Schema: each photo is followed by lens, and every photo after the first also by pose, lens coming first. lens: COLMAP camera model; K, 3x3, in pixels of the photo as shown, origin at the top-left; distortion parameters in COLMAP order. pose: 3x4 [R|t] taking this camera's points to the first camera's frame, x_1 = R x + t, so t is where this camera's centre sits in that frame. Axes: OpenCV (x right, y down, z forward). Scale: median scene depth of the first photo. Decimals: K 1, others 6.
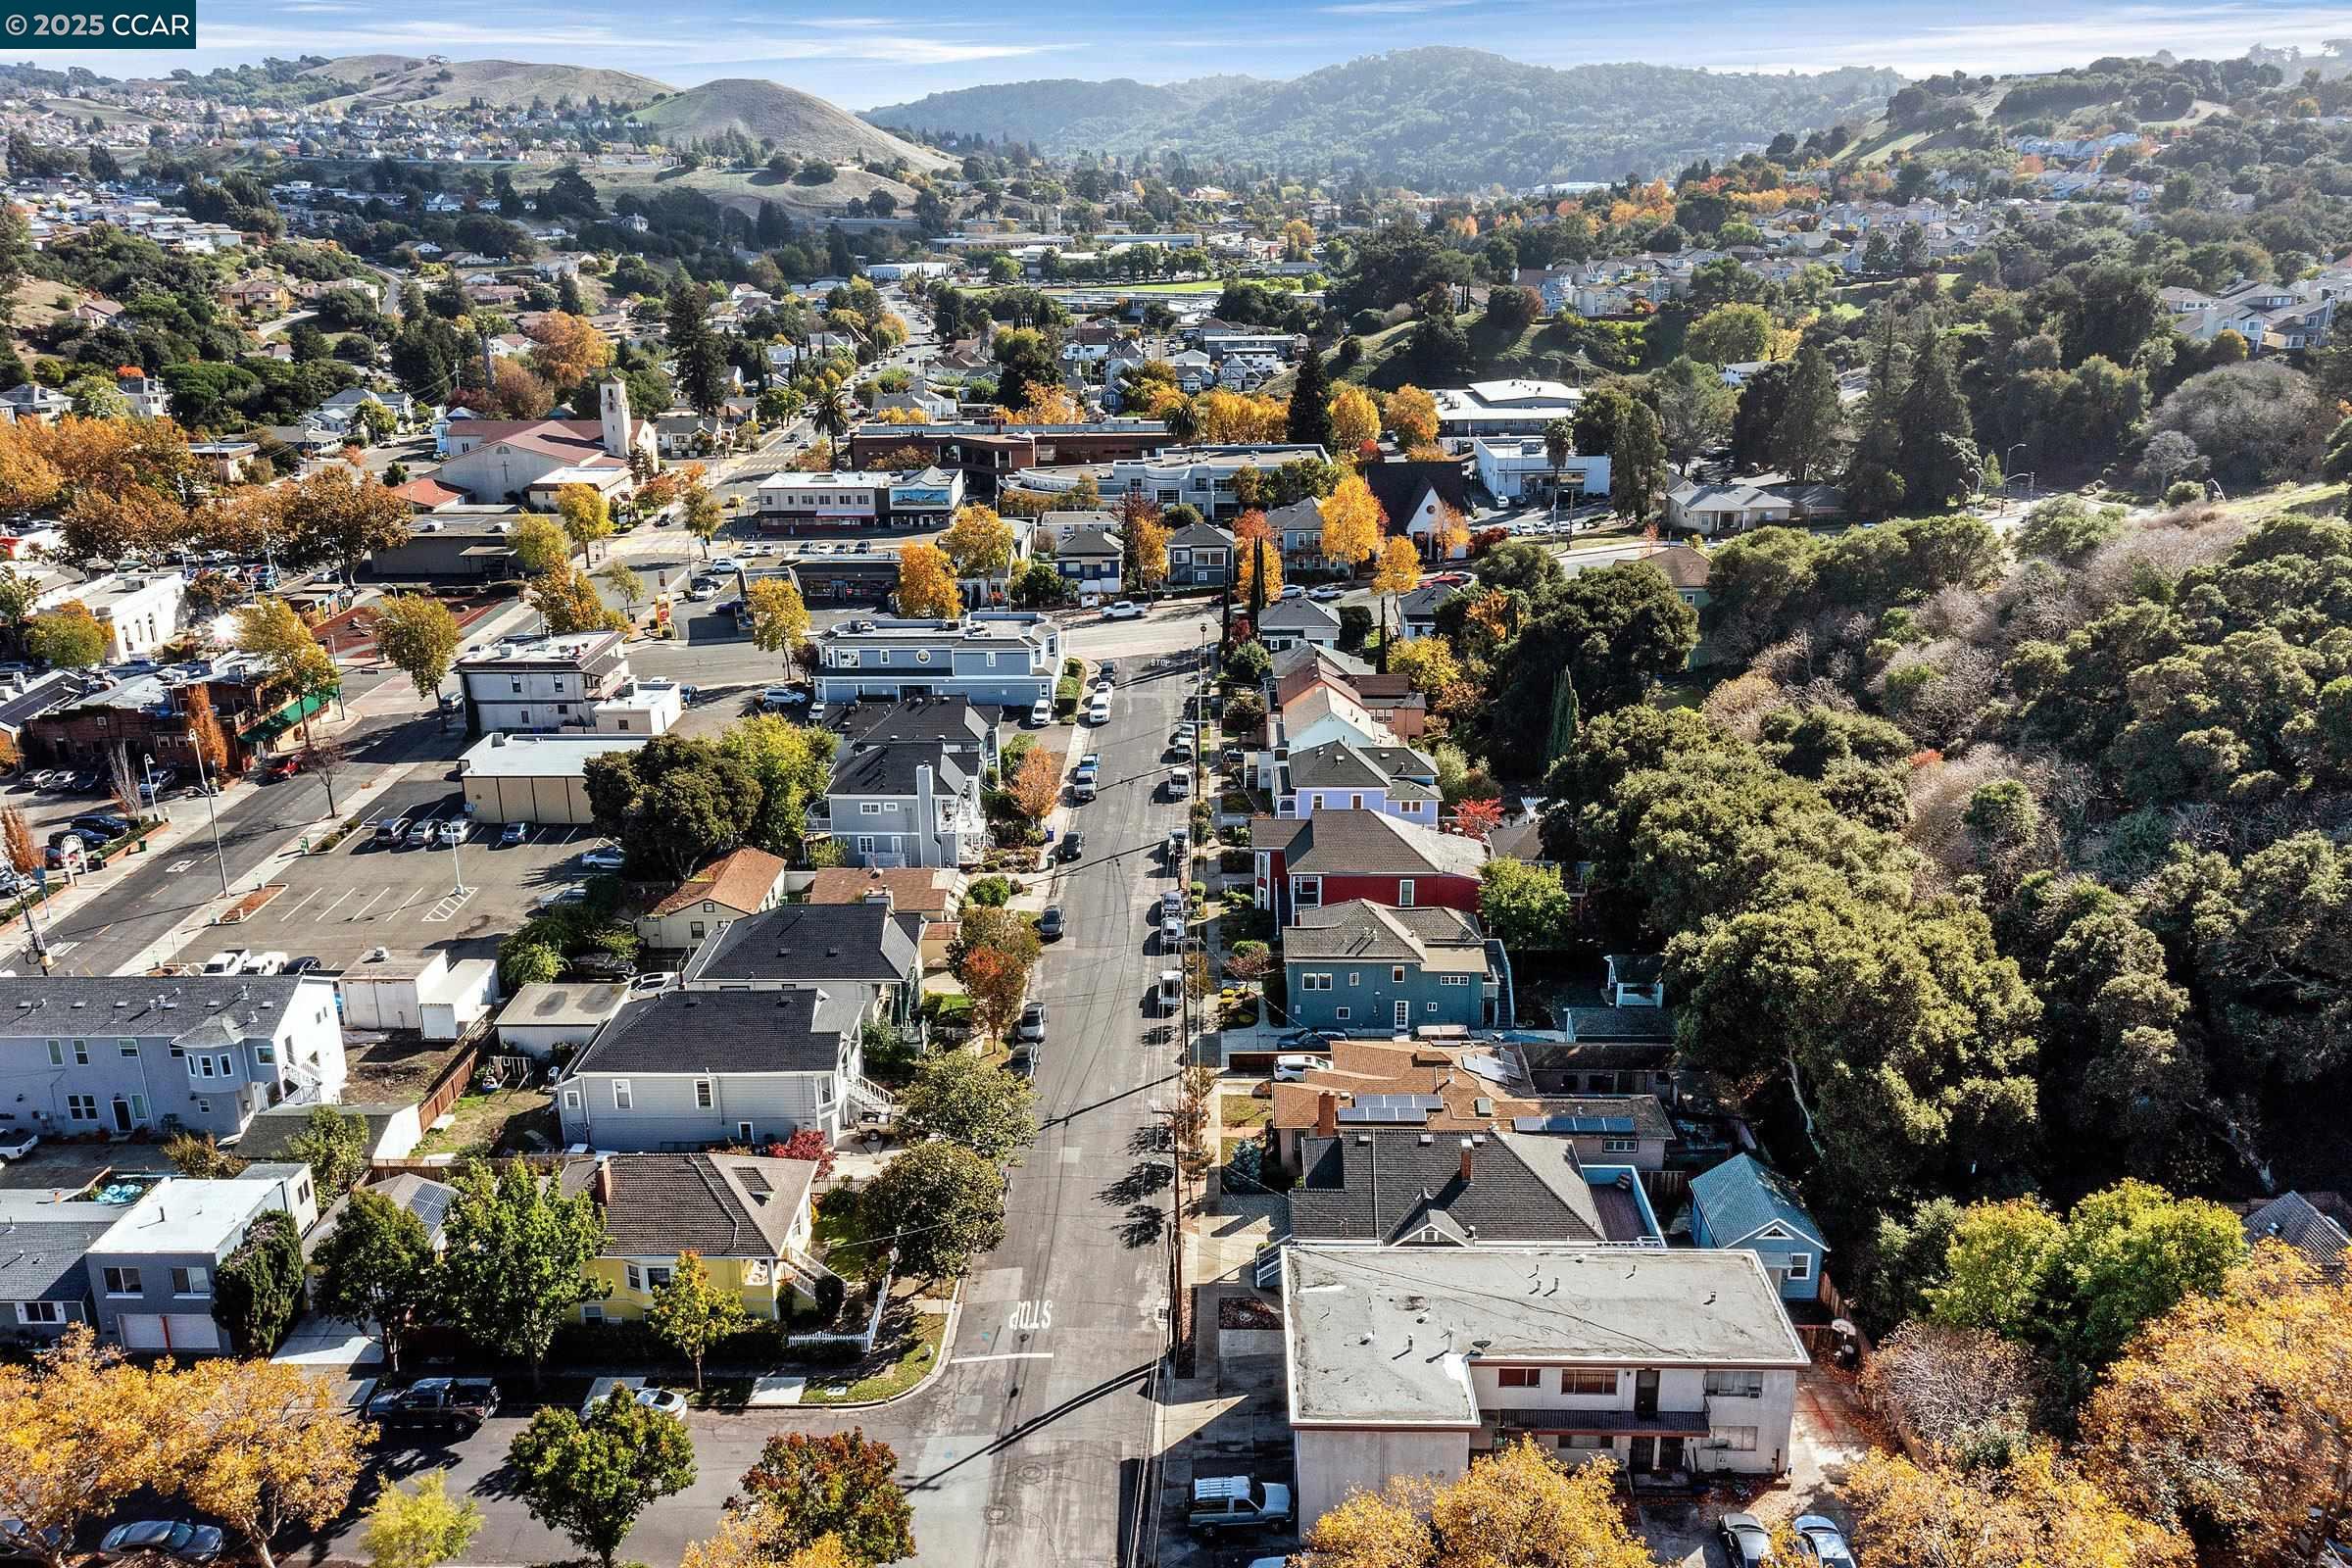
lens RADIAL K [[1853.8, 0, 1177.7], [0, 1853.8, 774.1], [0, 0, 1]] dist [0.040235, -0.004514]
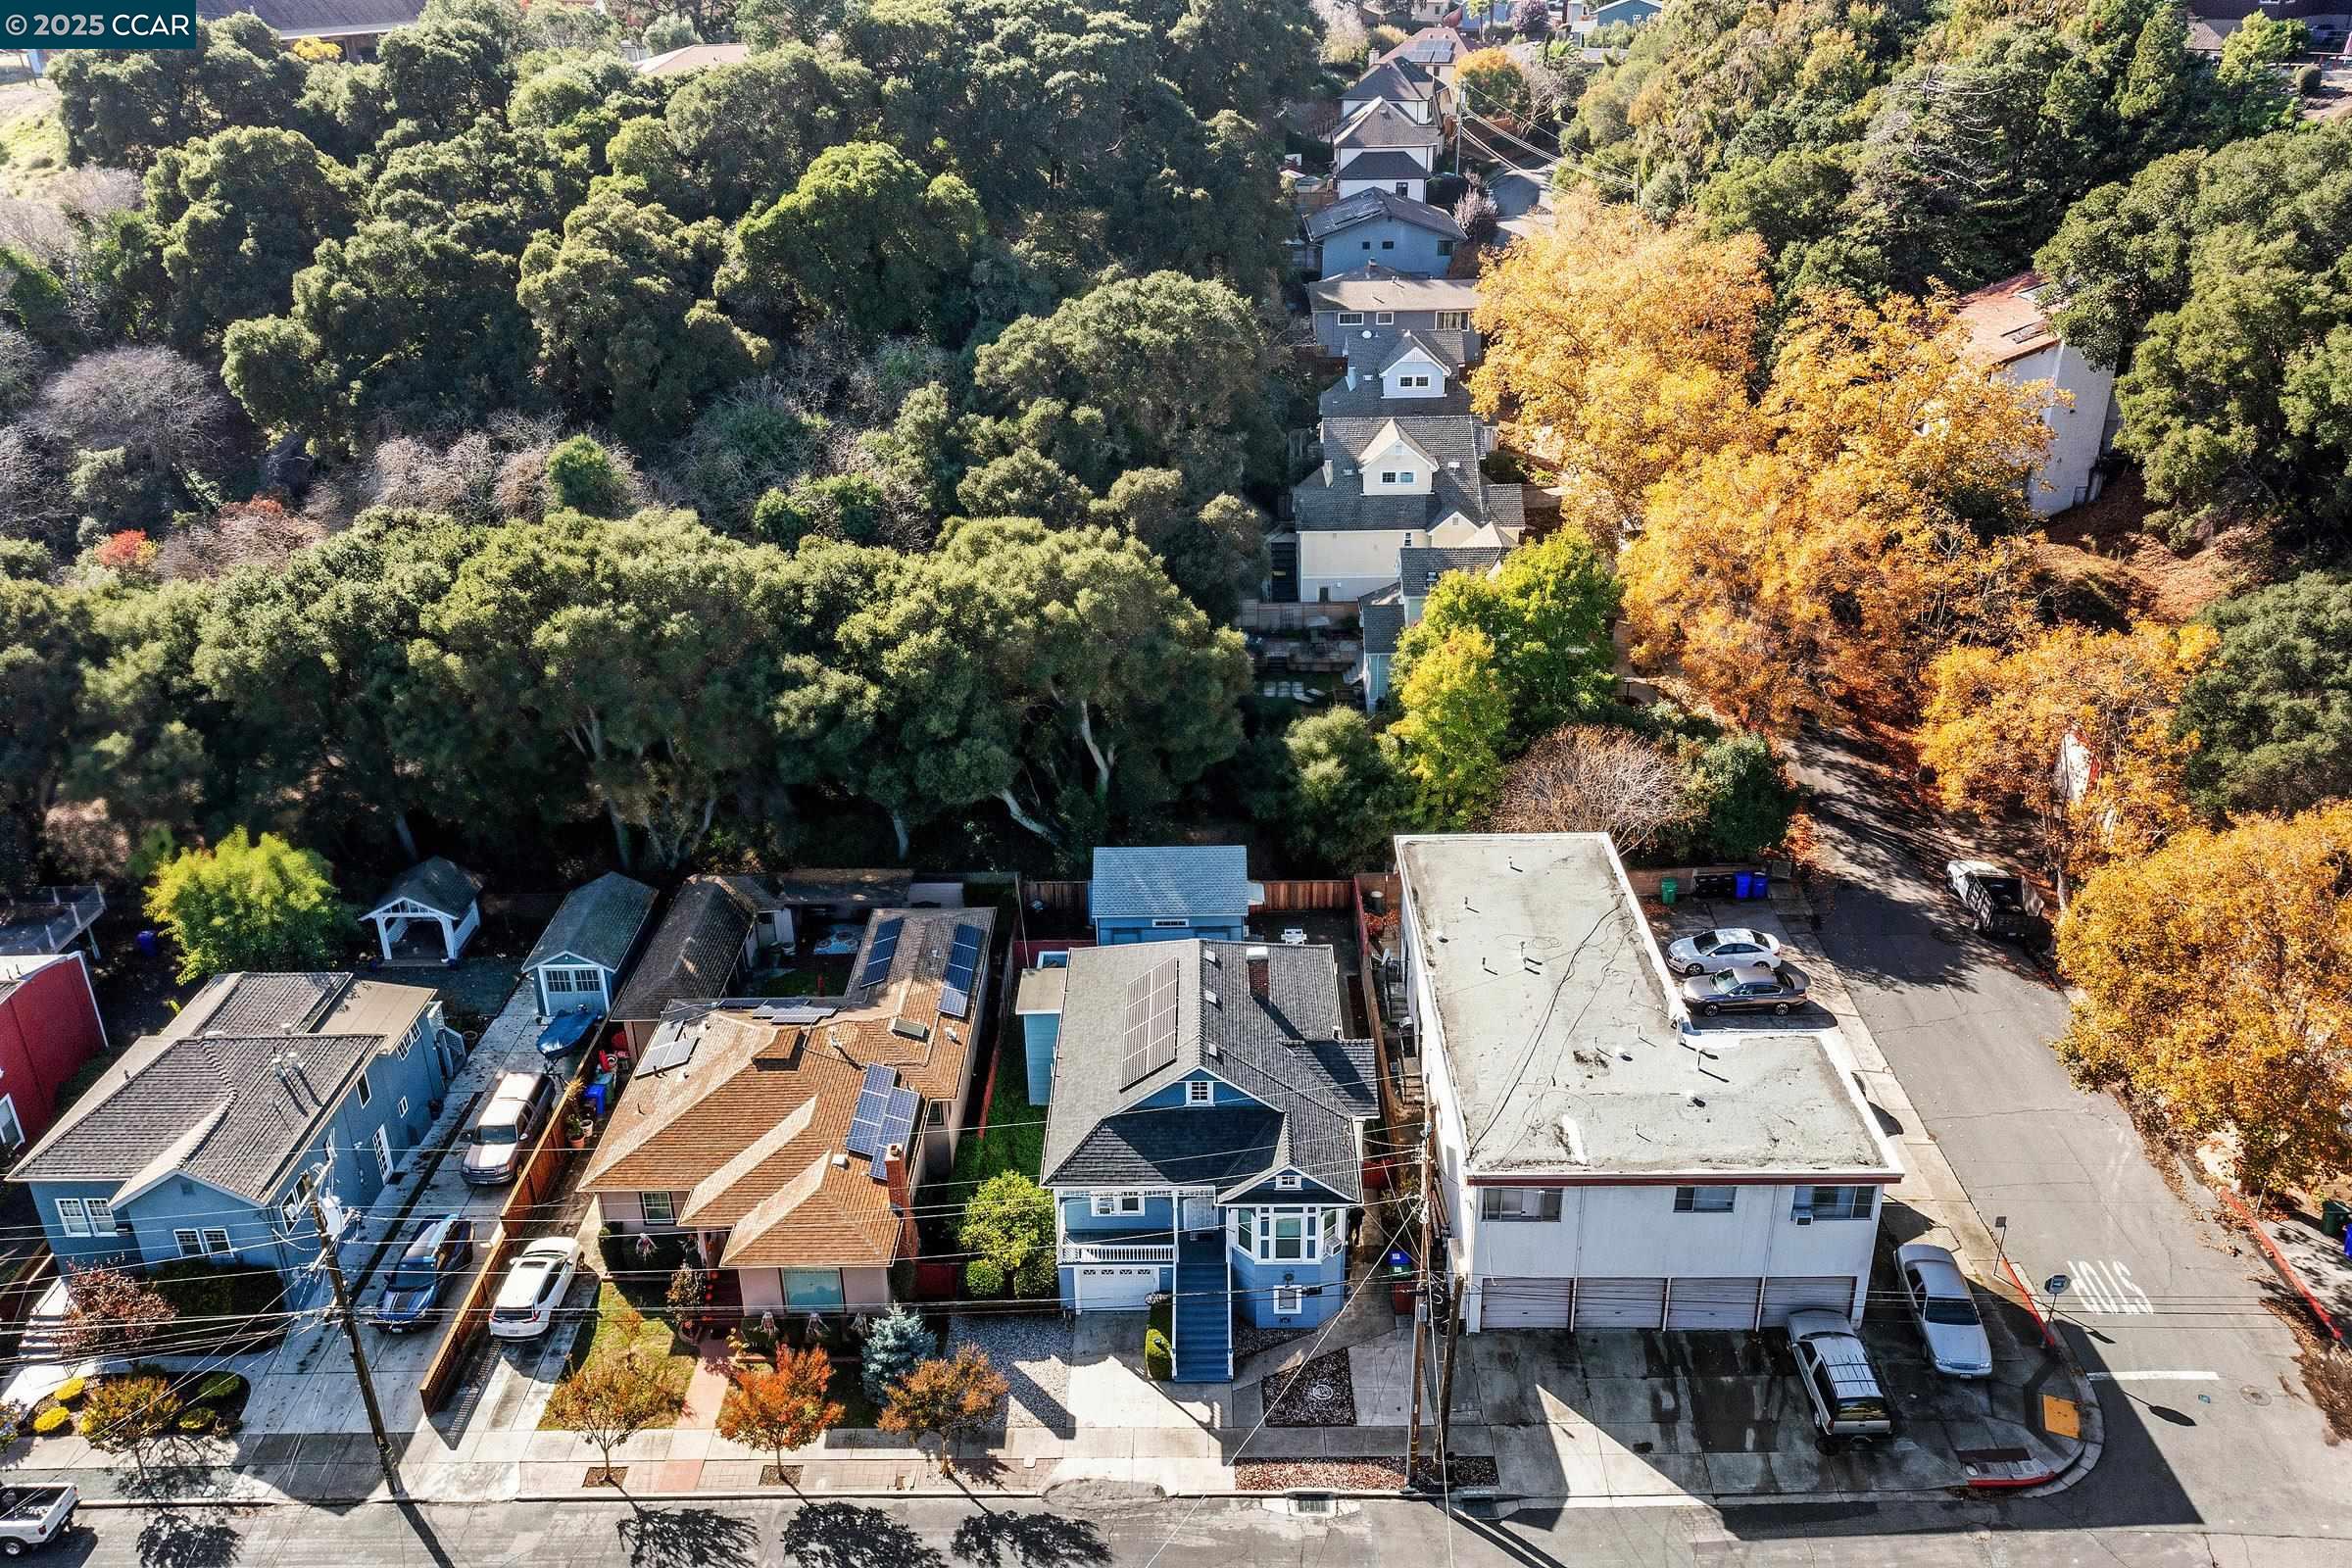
lens RADIAL K [[1853.8, 0, 1177.7], [0, 1853.8, 774.1], [0, 0, 1]] dist [0.040235, -0.004514]
pose [[-0.012515, -0.418318, 0.908214, -0.251771], [0.328447, 0.856168, 0.398872, -0.079634], [-0.944439, 0.303292, 0.126681, 0.537531]]
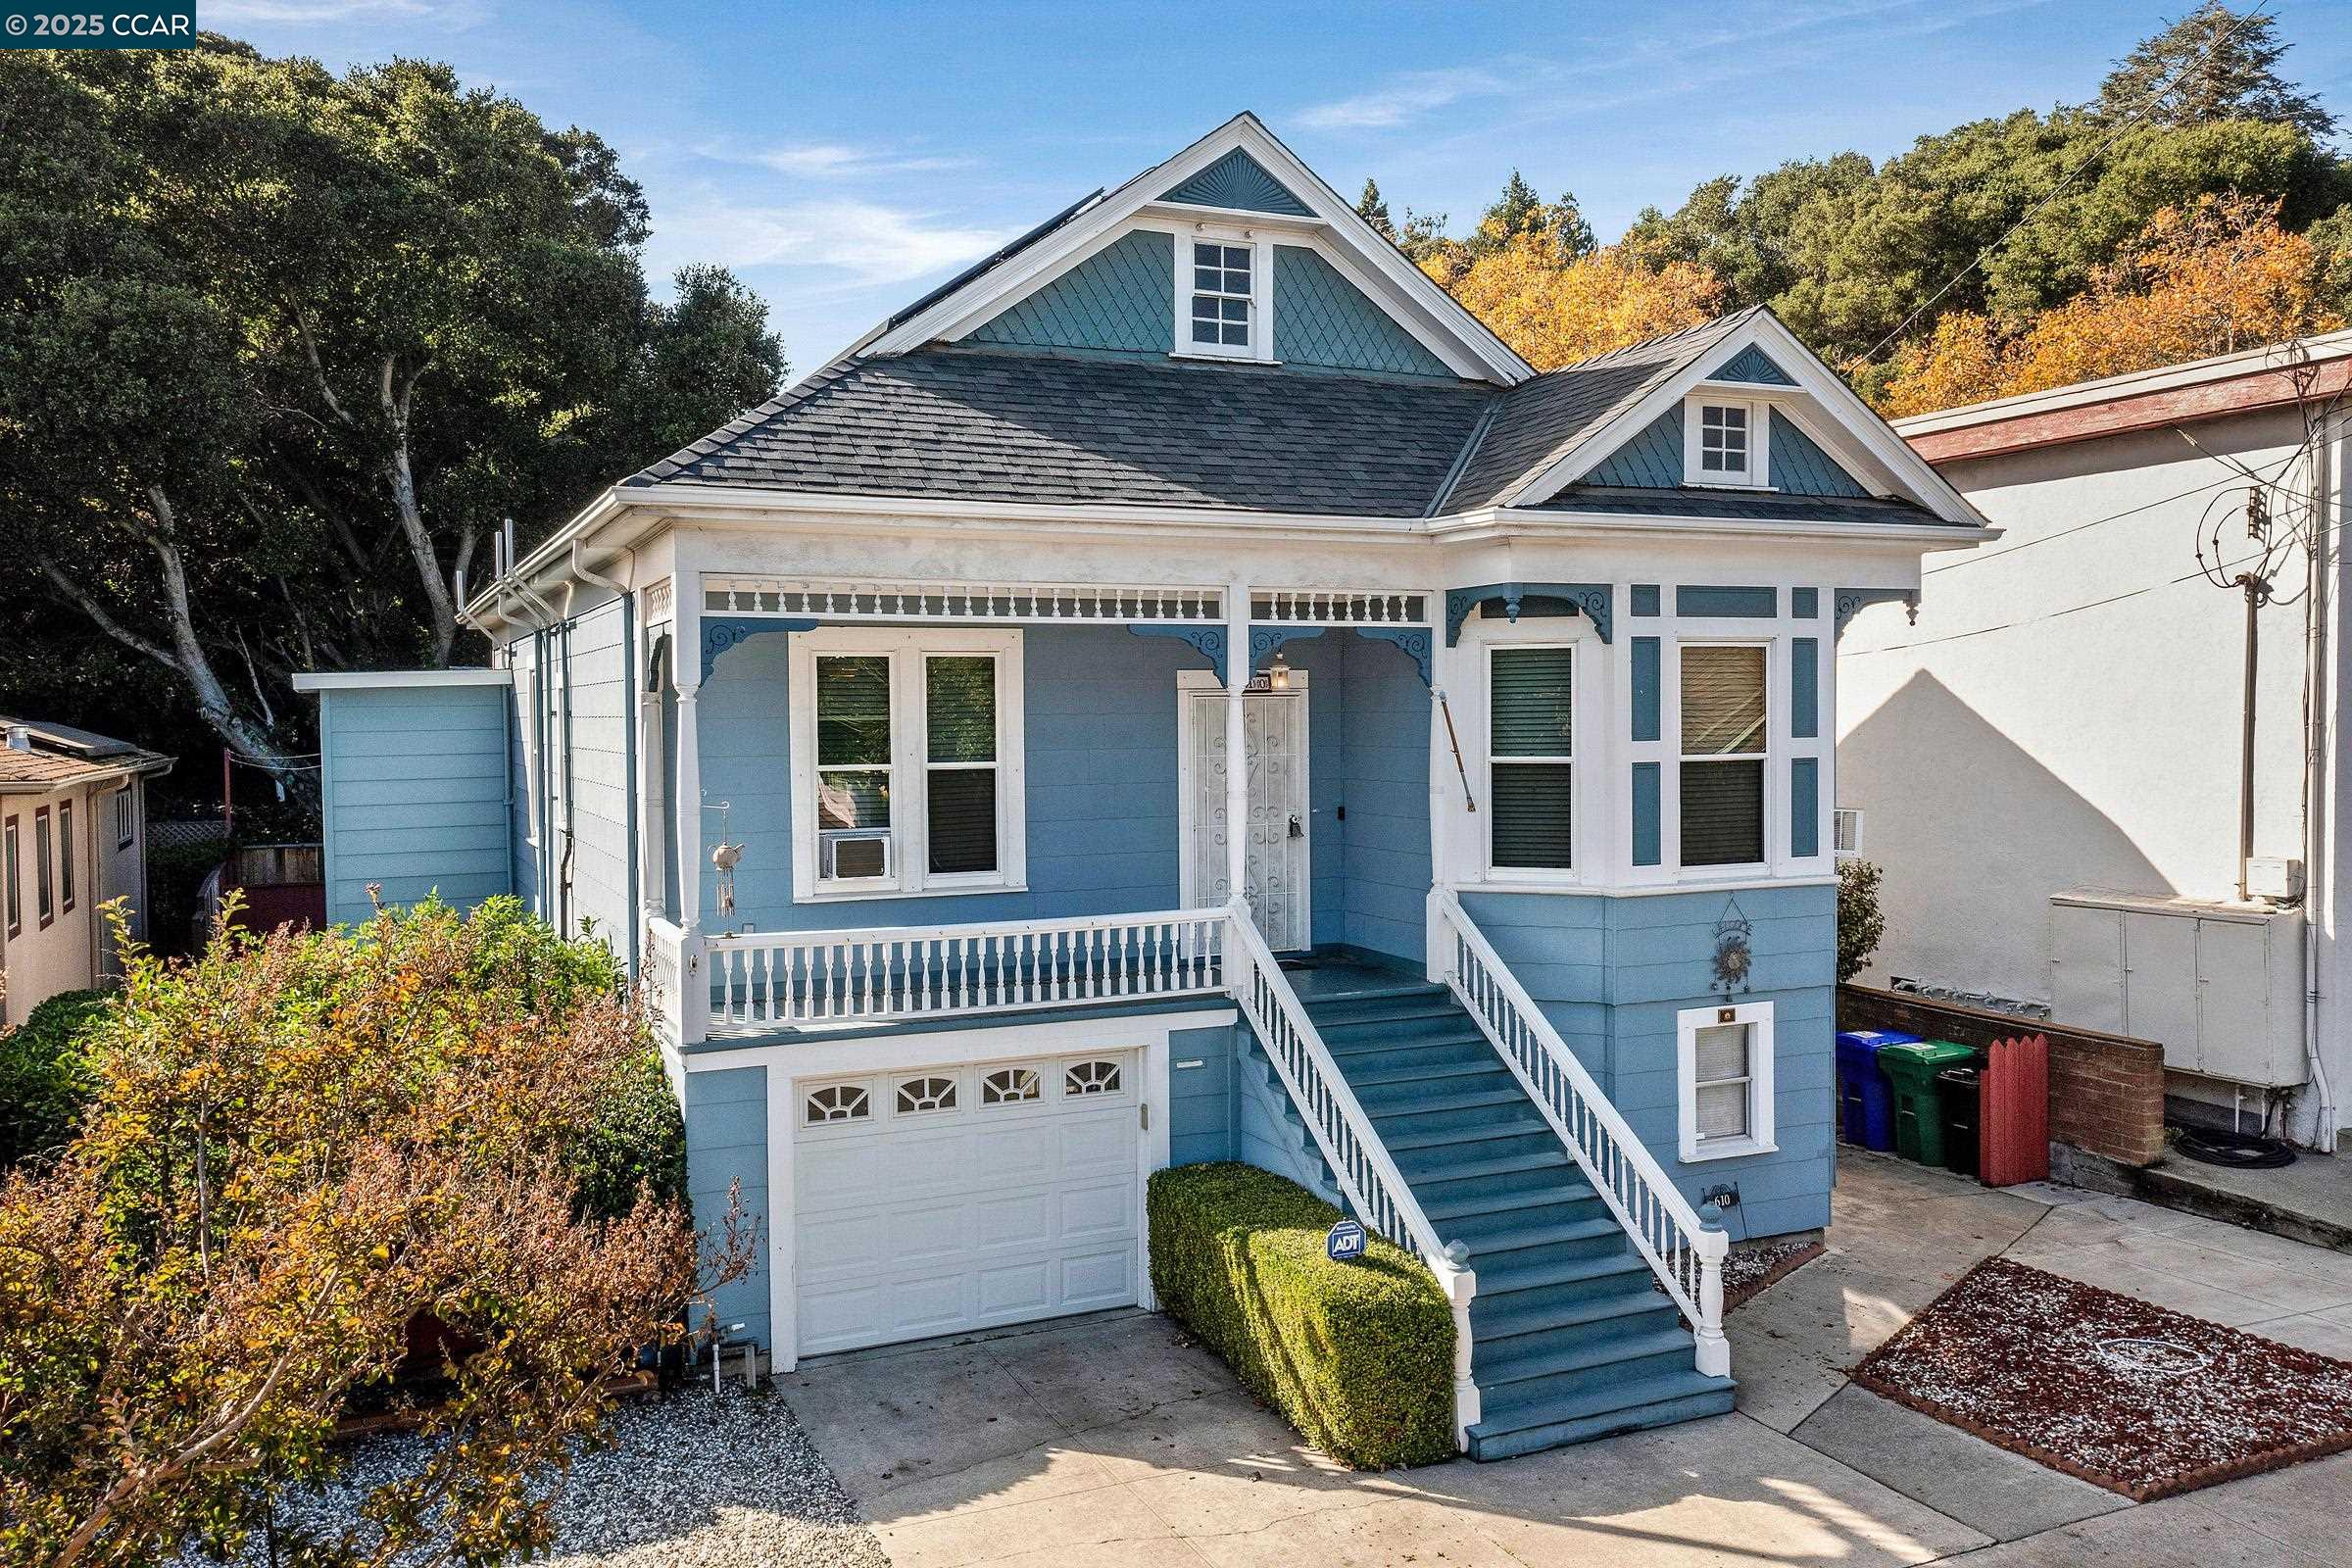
lens RADIAL K [[1853.8, 0, 1177.7], [0, 1853.8, 774.1], [0, 0, 1]] dist [0.040235, -0.004514]
pose [[-0.436504, -0.019345, 0.899494, -0.026576], [0.295494, 0.941226, 0.163638, 0.128622], [-0.849793, 0.337224, -0.405132, 0.646155]]
